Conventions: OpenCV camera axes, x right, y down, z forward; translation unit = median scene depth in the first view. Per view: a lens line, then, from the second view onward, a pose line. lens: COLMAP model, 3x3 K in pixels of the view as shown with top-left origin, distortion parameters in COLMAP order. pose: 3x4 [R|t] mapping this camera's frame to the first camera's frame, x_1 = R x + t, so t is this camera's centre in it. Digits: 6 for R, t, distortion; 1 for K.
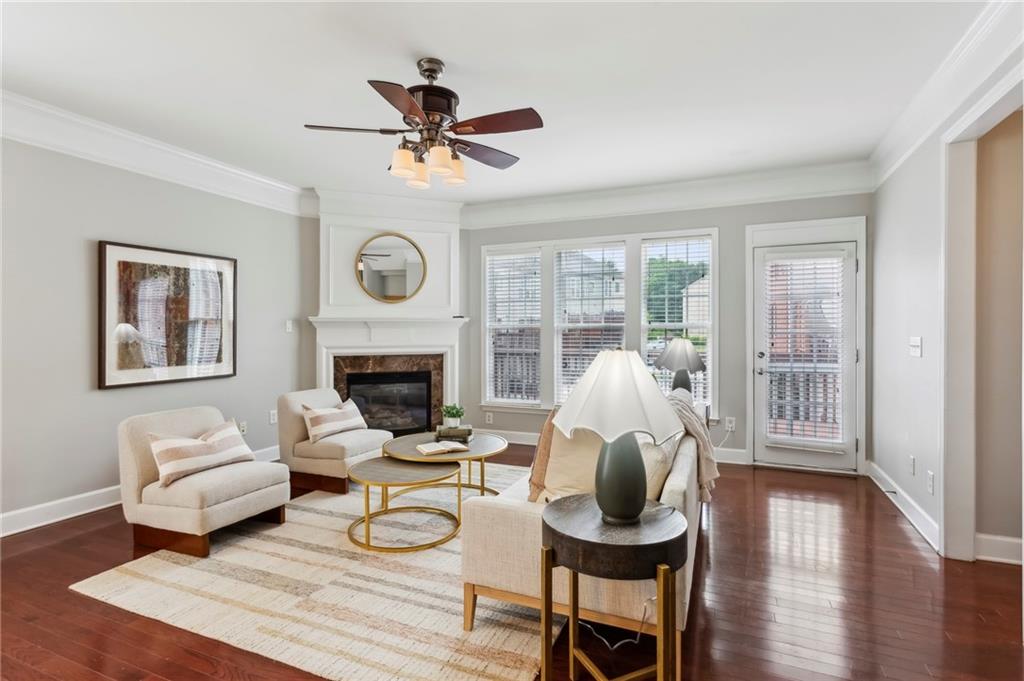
lens RADIAL K [[505.2, 0, 507.7], [0, 505.2, 333.6], [0, 0, 1]] dist [0.002264, 0.000485]
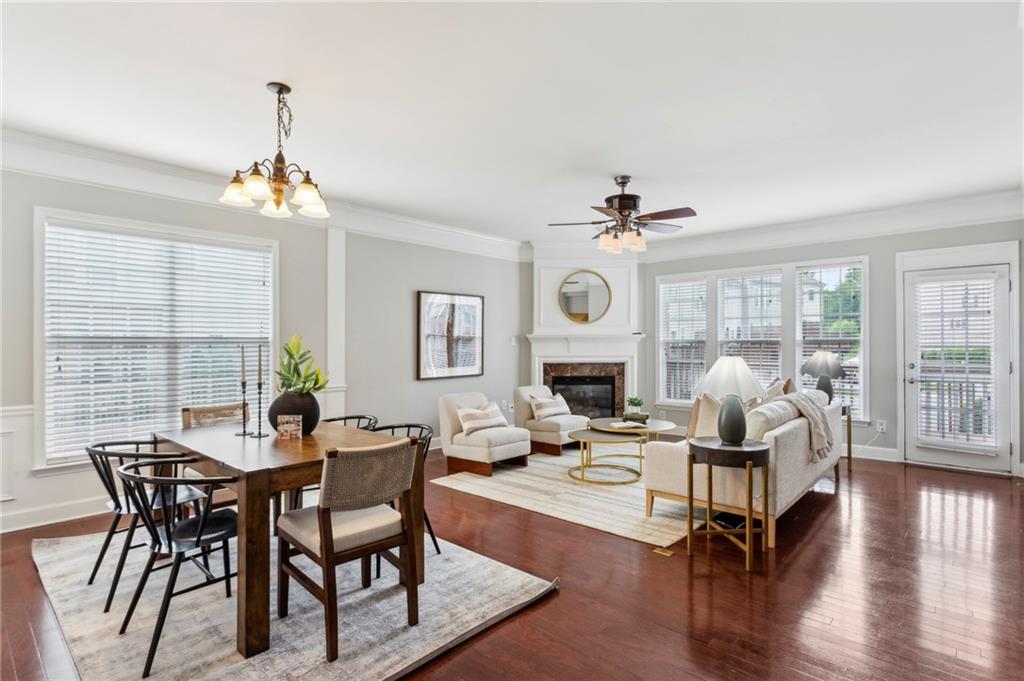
lens RADIAL K [[512.8, 0, 512.0], [0, 512.8, 340.5], [0, 0, 1]] dist [0.002233, 0.000354]
pose [[0.947808, -0.002485, -0.318831, 0.021637], [-0.000910, 0.999944, -0.010500, -0.002301], [0.318839, 0.010242, 0.947753, -0.445475]]
